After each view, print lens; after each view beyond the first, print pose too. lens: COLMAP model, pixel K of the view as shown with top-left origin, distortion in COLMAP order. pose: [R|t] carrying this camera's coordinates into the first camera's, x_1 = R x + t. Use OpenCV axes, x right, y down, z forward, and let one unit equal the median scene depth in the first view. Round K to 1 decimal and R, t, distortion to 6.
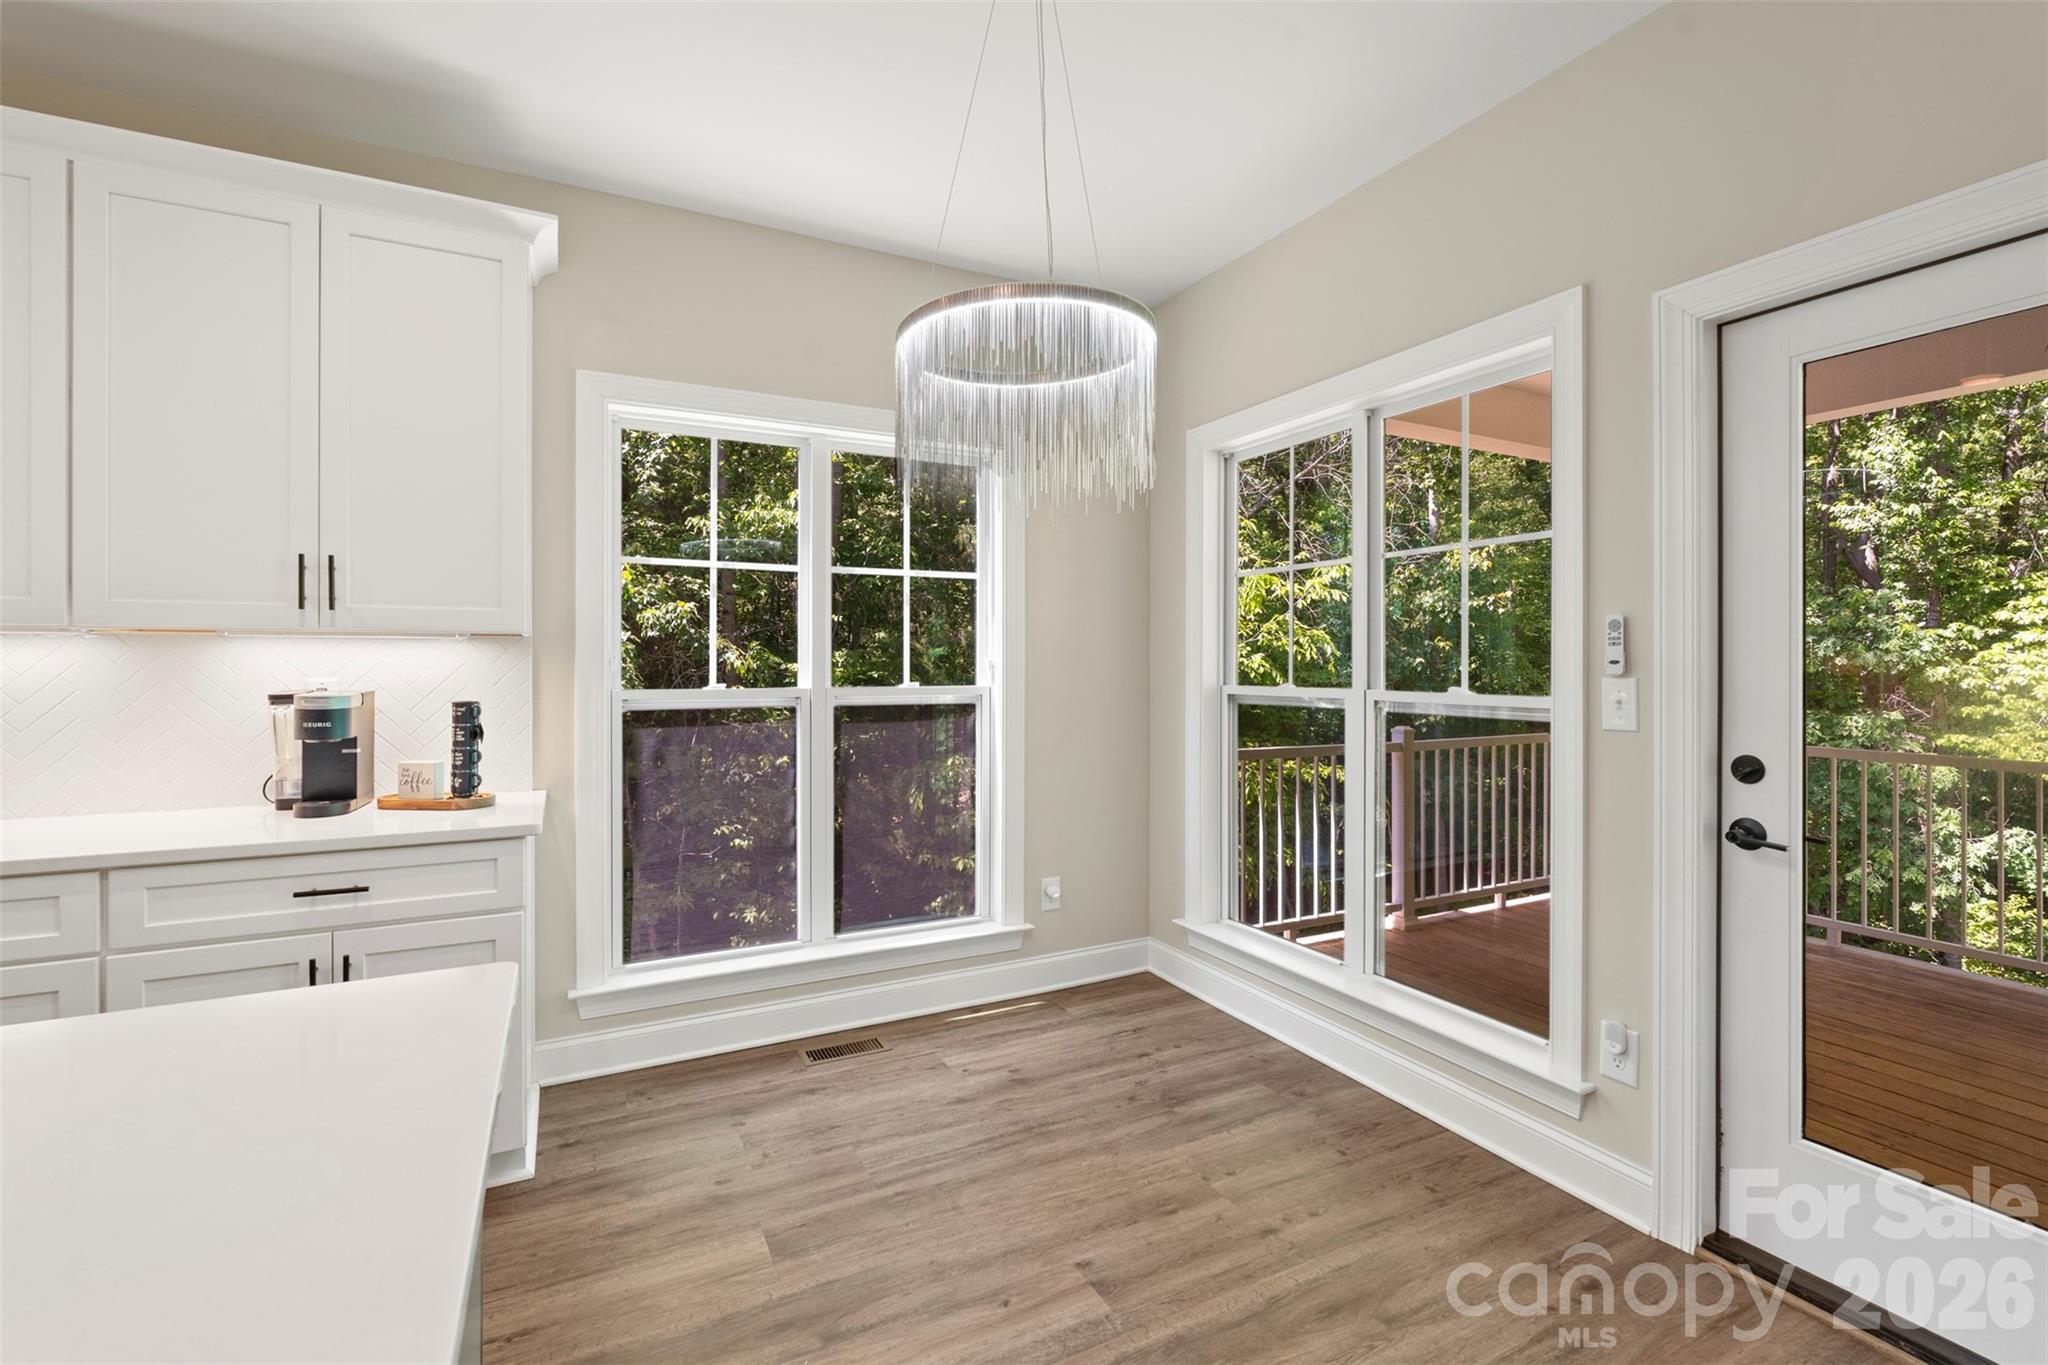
lens RADIAL K [[901.8, 0, 1027.1], [0, 901.8, 673.3], [0, 0, 1]] dist [-0.004328, -0.000159]
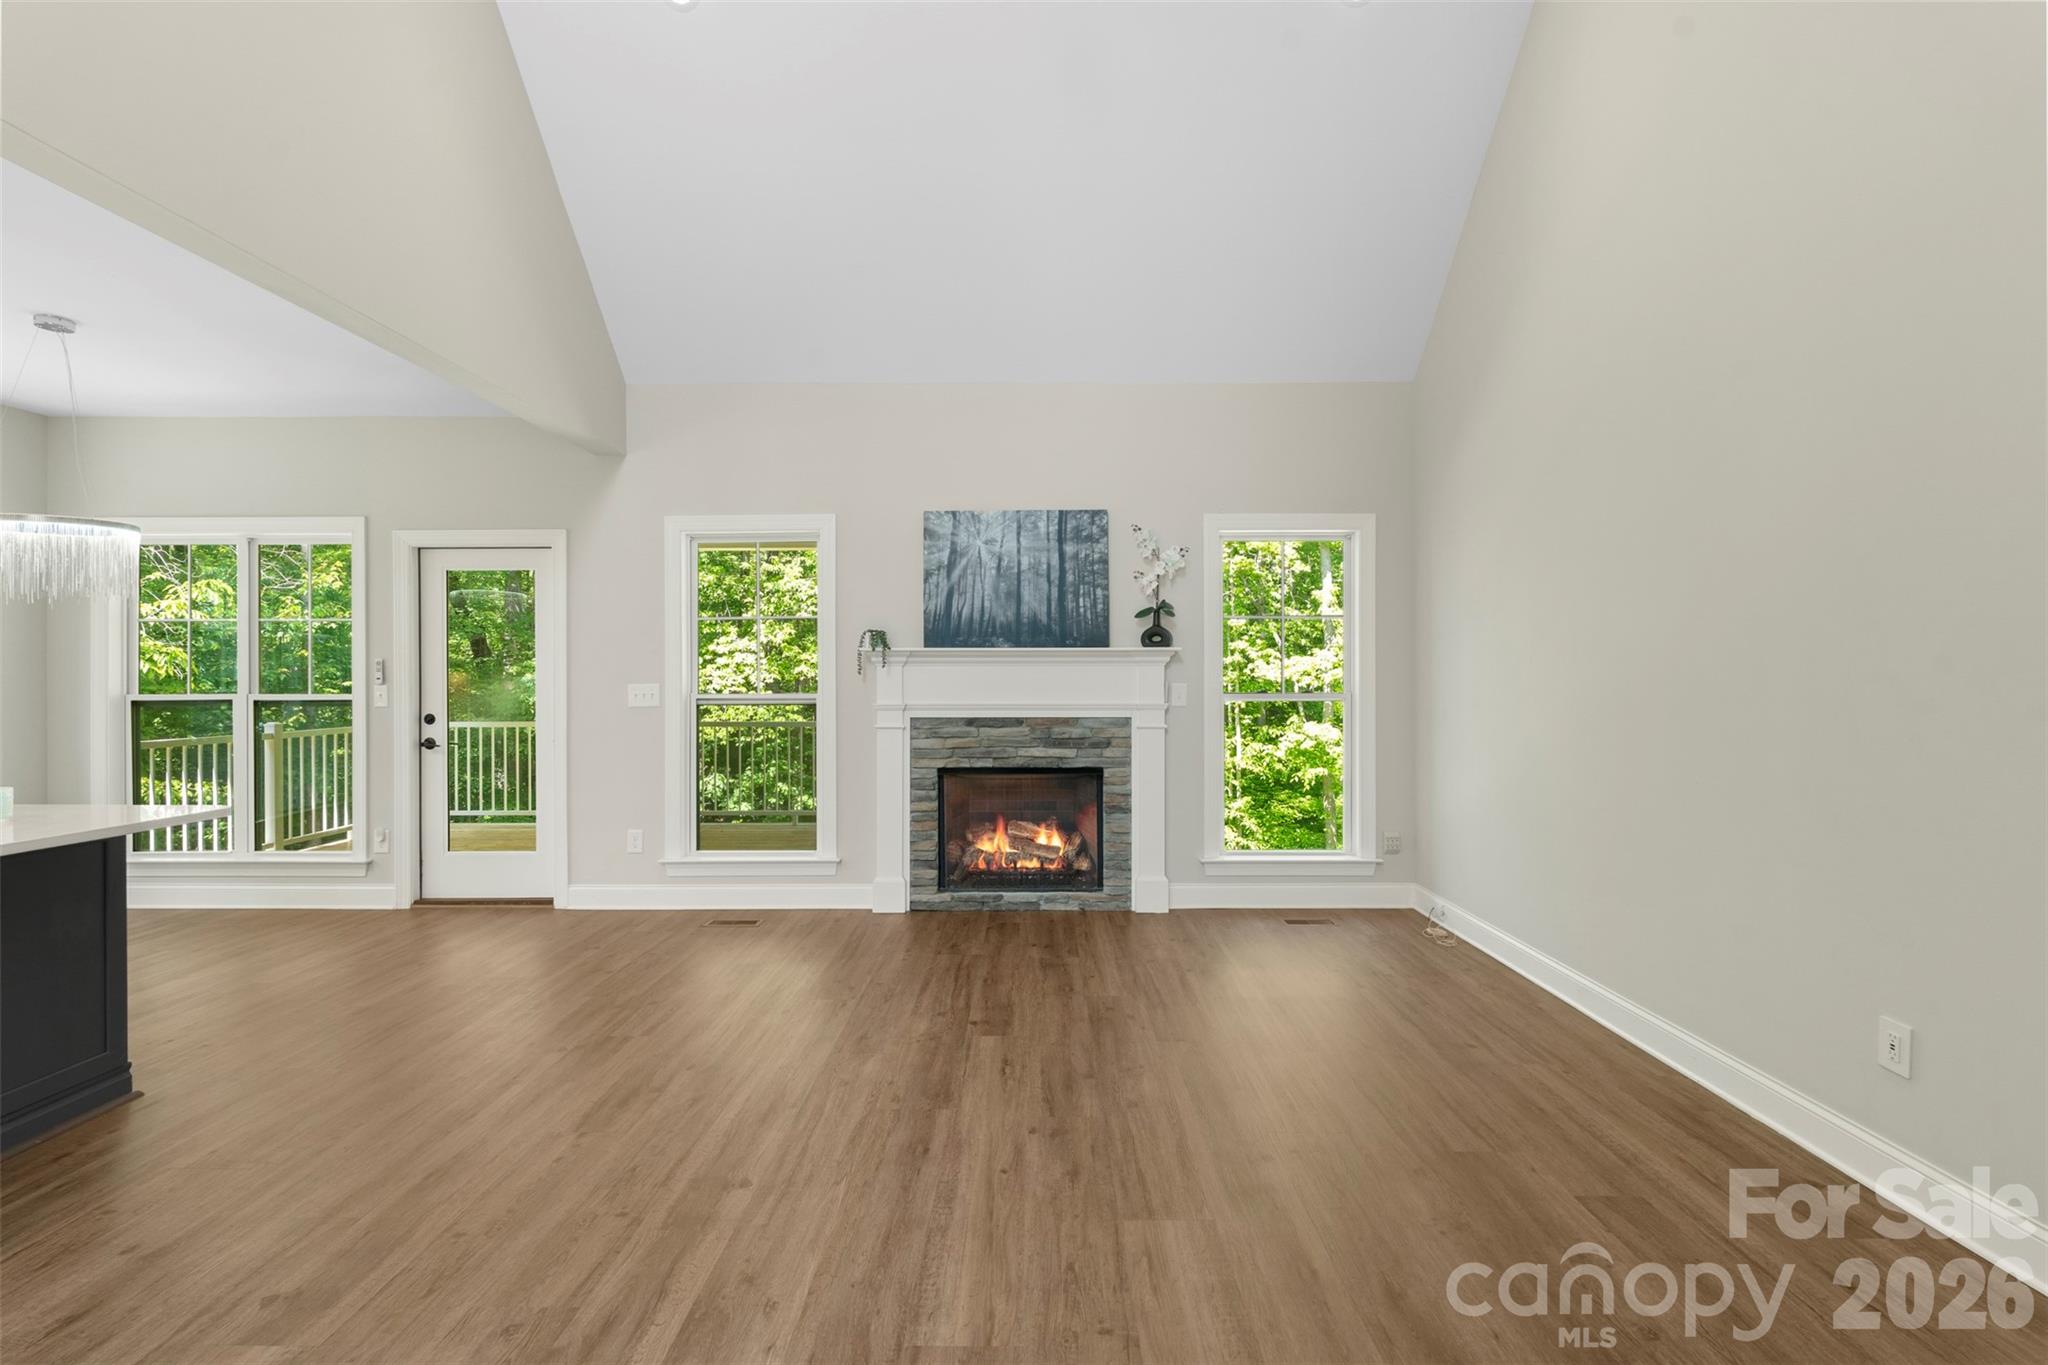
lens RADIAL K [[901.8, 0, 1027.1], [0, 901.8, 673.3], [0, 0, 1]] dist [-0.004328, -0.000159]
pose [[0.460898, 0.001726, 0.887451, -0.477832], [0.011320, 0.999905, -0.007824, 0.008244], [-0.887381, 0.013652, 0.460835, -1.152449]]
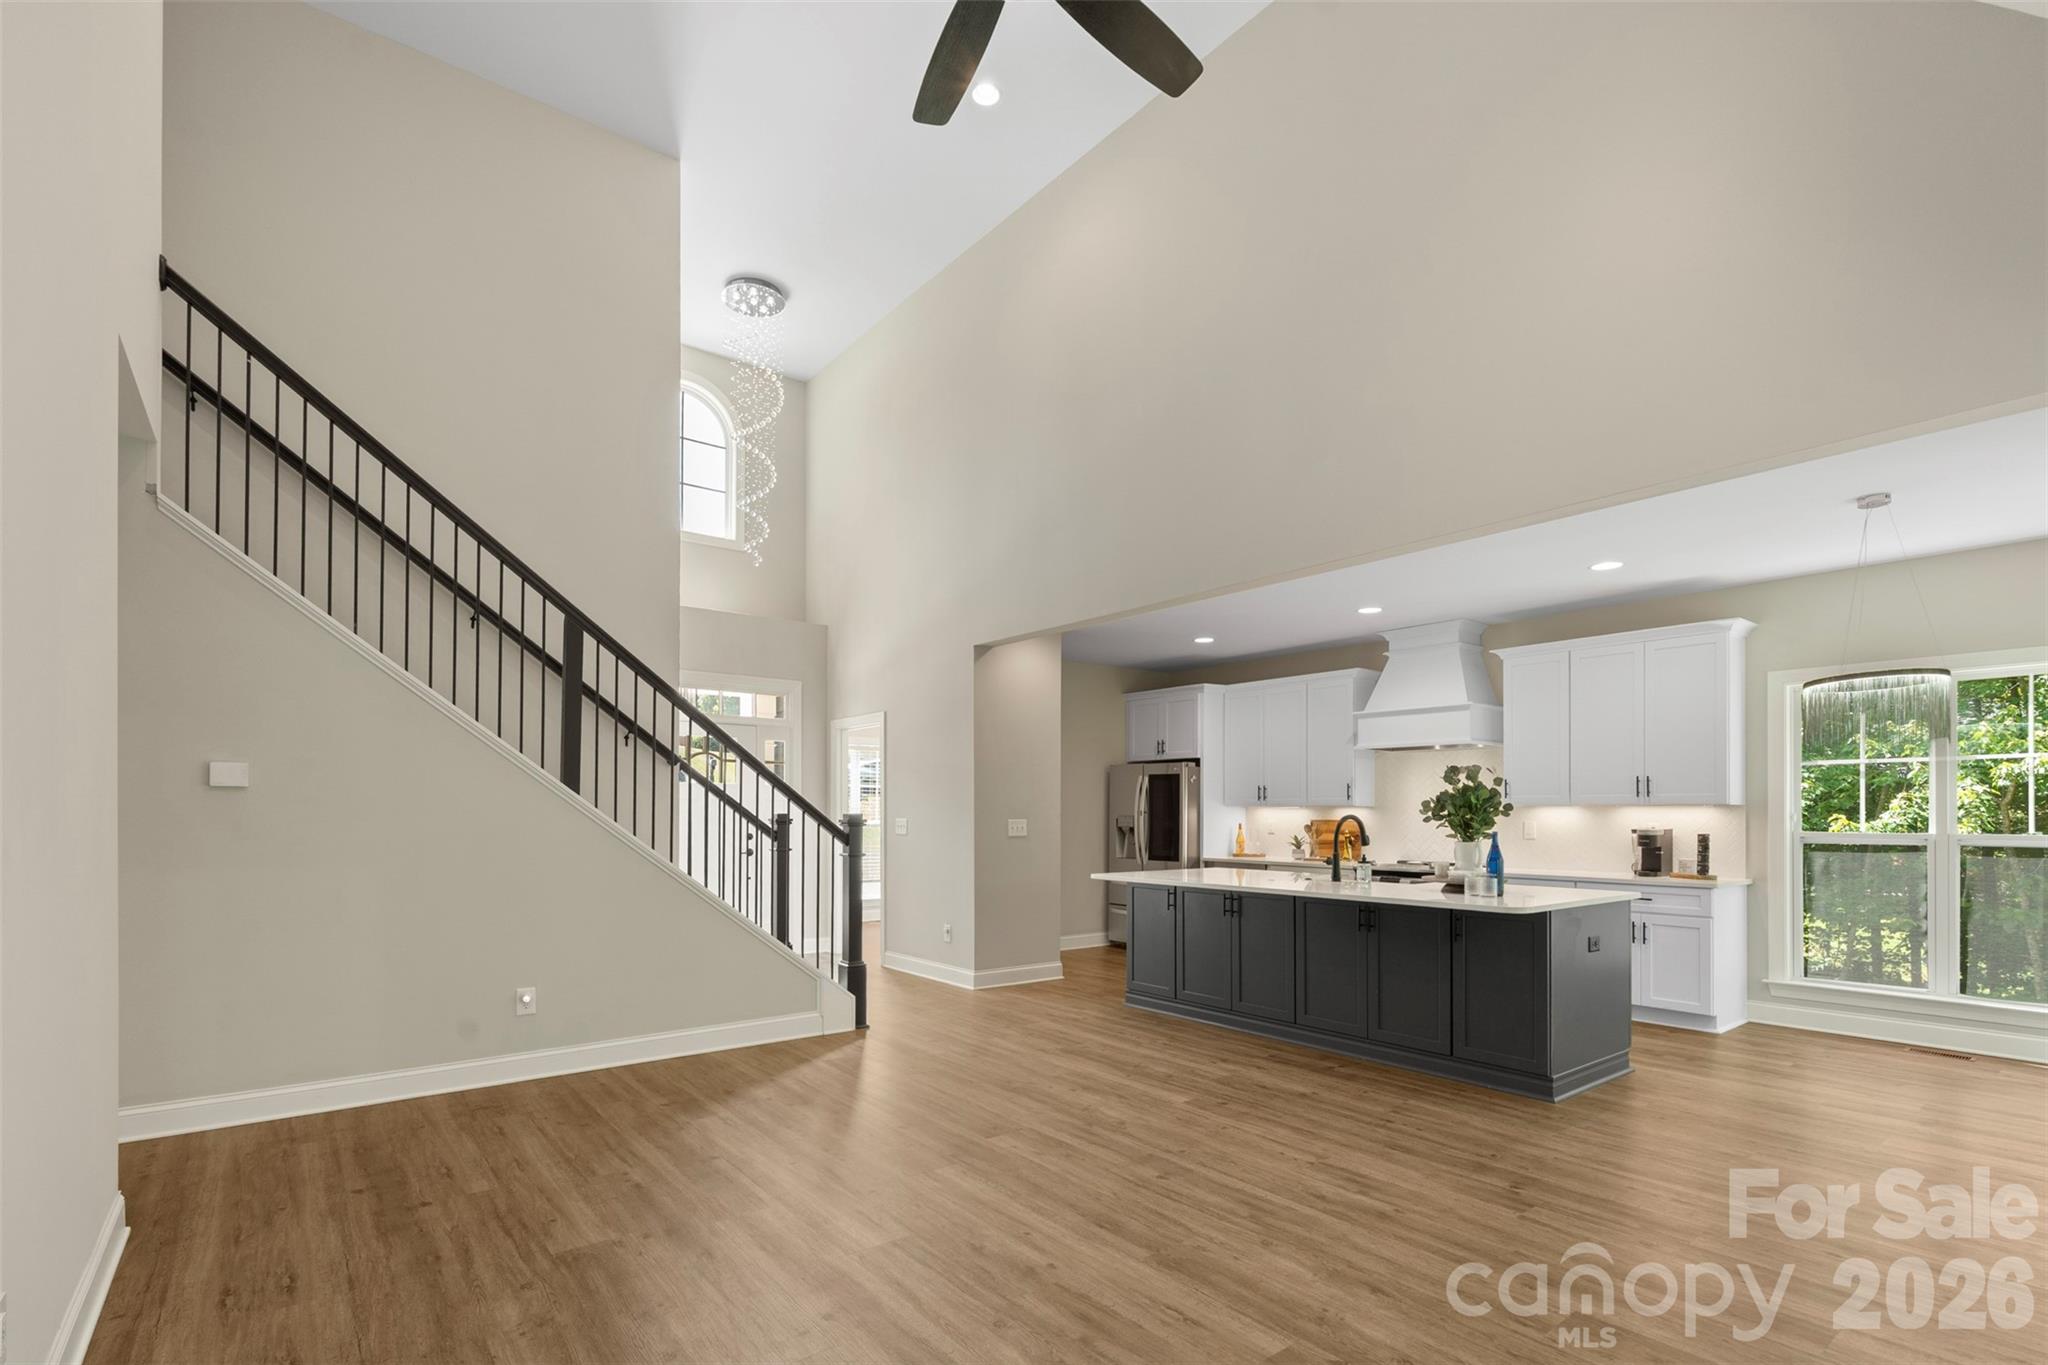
lens RADIAL K [[947.8, 0, 1023.1], [0, 947.8, 811.3], [0, 0, 1]] dist [-0.000857, 0.000161]
pose [[0.188655, -0.002986, -0.982039, 1.173320], [-0.012516, 0.999907, -0.005444, 0.006893], [0.981964, 0.013319, 0.188600, -0.959957]]
